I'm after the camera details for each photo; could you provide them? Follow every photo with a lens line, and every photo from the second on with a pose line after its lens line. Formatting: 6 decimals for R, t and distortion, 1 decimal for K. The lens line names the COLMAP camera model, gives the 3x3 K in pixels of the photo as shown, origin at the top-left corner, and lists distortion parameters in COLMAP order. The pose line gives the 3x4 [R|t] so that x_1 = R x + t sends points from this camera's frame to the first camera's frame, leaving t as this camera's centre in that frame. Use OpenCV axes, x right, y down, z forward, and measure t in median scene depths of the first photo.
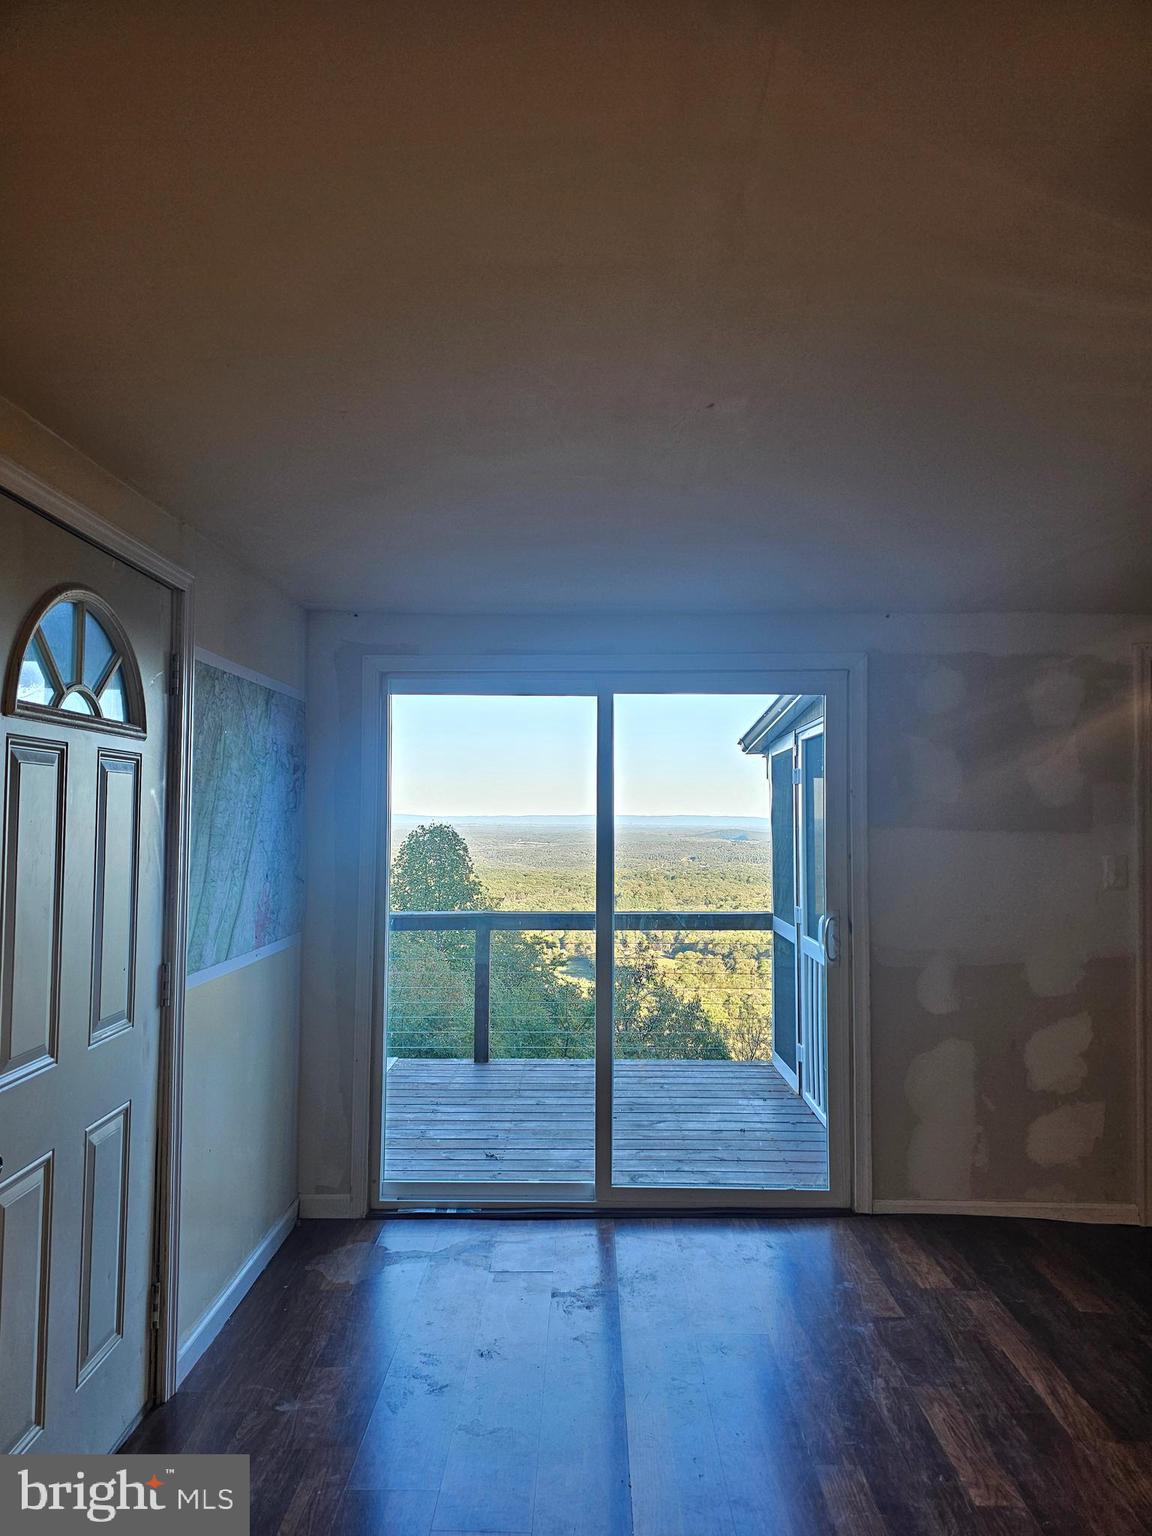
lens RADIAL K [[1011.7, 0, 572.8], [0, 1011.7, 760.0], [0, 0, 1]] dist [0.125149, -0.168056]
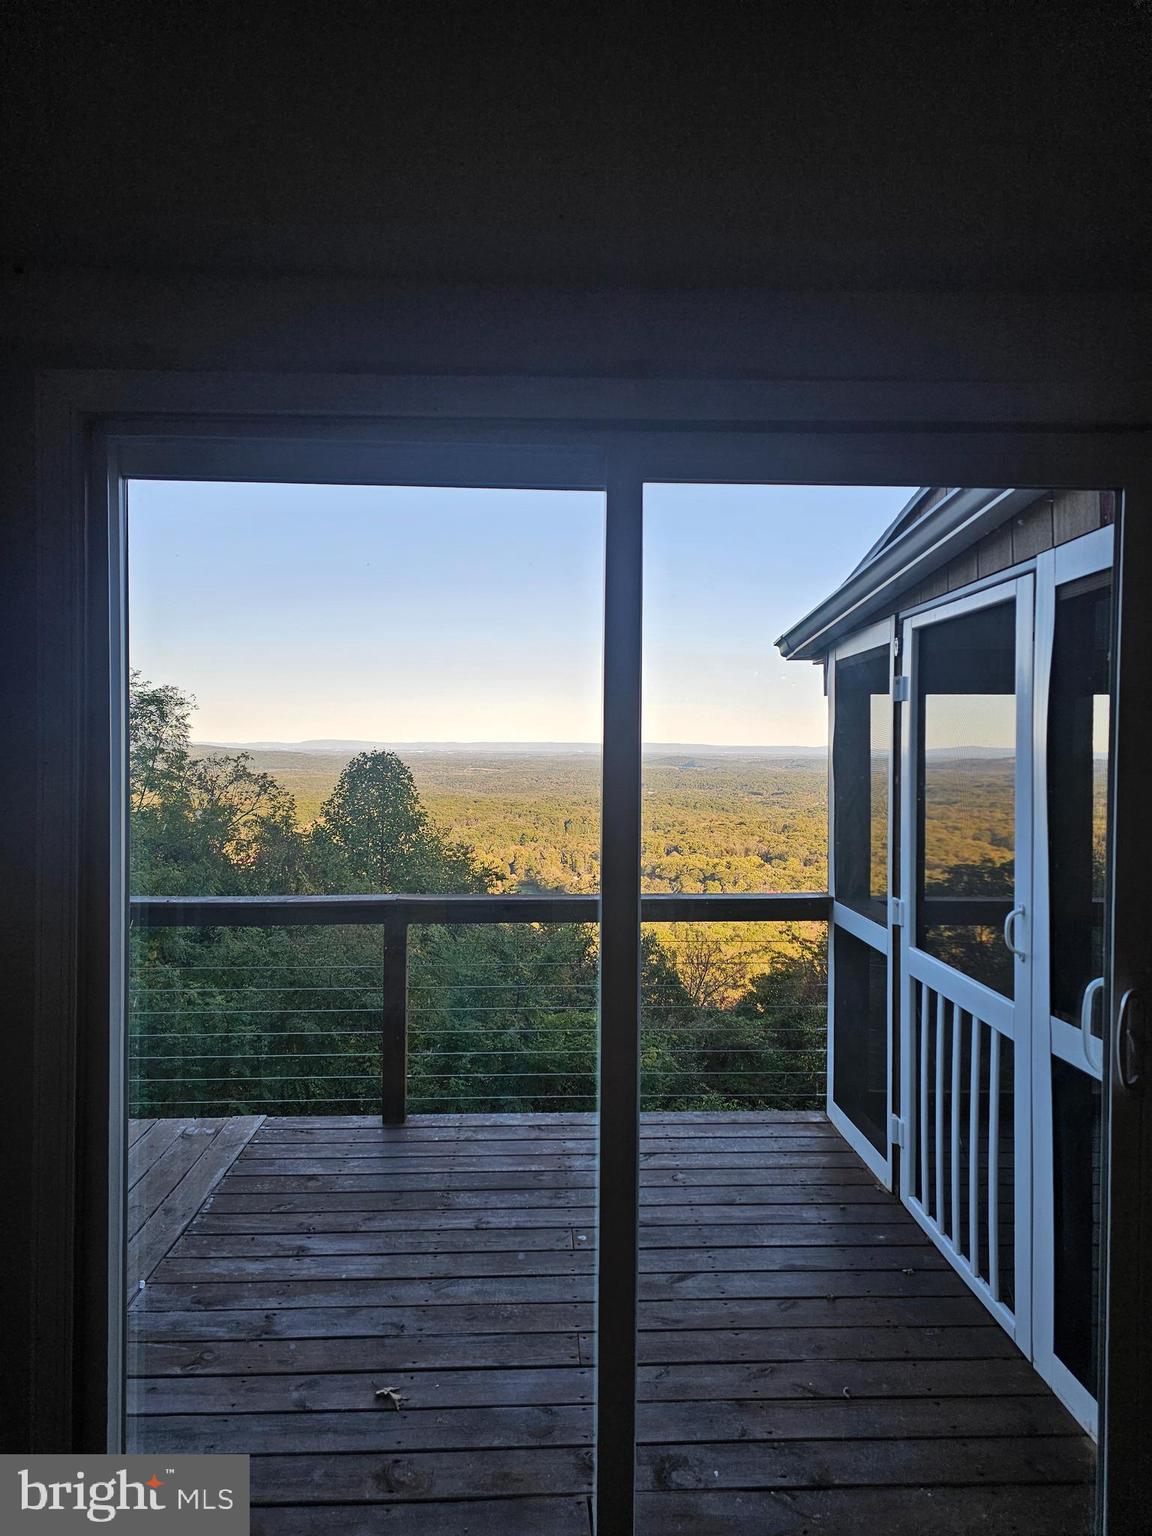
lens RADIAL K [[1011.7, 0, 572.8], [0, 1011.7, 760.0], [0, 0, 1]] dist [0.125149, -0.168056]
pose [[0.998785, 0.002657, 0.049209, -0.008043], [-0.006204, 0.997381, 0.072059, 0.015540], [-0.048889, -0.072276, 0.996186, 0.388083]]
